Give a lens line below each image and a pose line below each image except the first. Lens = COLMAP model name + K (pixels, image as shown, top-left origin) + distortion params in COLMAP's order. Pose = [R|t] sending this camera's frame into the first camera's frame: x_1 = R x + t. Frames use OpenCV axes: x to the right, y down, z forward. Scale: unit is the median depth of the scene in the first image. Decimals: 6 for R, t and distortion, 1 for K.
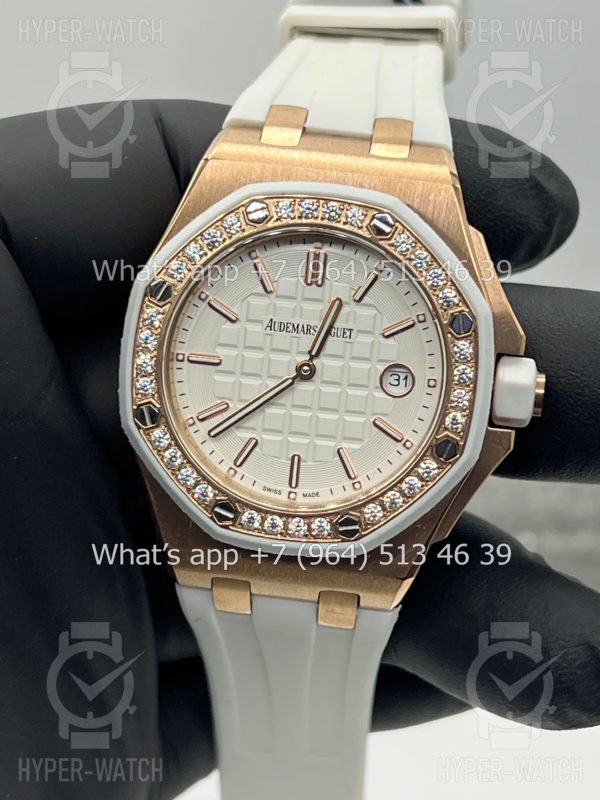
lens RADIAL K [[1877.3, 0, 297.4], [0, 1877.3, 395.6], [0, 0, 1]] dist [0.242699, 0.000000]
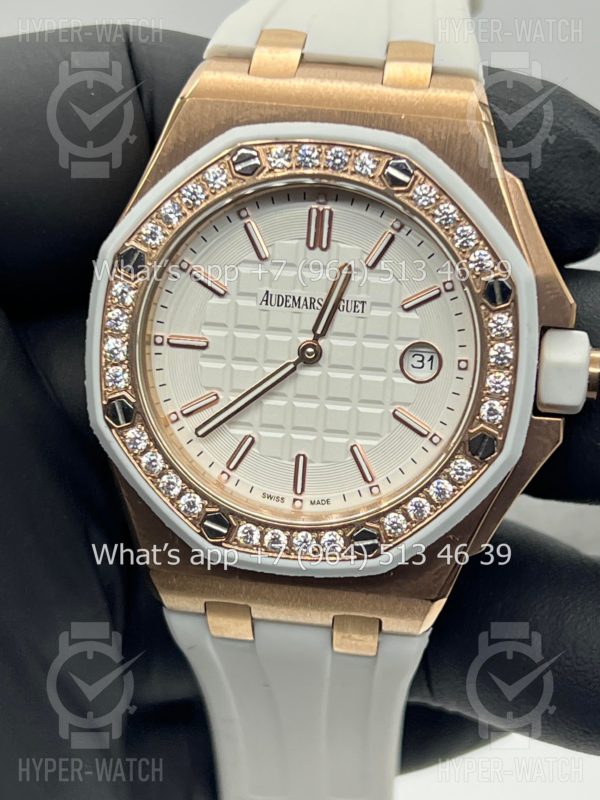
lens RADIAL K [[1877.3, 0, 299.0], [0, 1877.3, 422.1], [0, 0, 1]] dist [0.242699, 0.000000]
pose [[0.999584, -0.023653, -0.016478, 0.012500], [0.024470, 0.998383, 0.051308, -0.025547], [0.015238, -0.051690, 0.998547, 0.171482]]
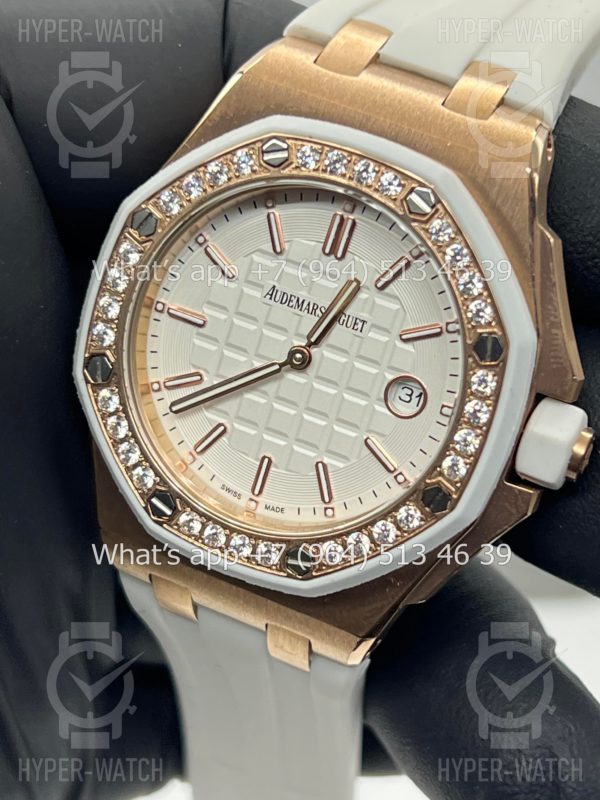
lens RADIAL K [[1877.3, 0, 300.4], [0, 1877.3, 406.0], [0, 0, 1]] dist [0.242699, 0.000000]
pose [[0.953125, 0.231492, -0.194842, 0.166476], [-0.211555, 0.970234, 0.117856, -0.088557], [0.216325, -0.071111, 0.973728, 0.215910]]
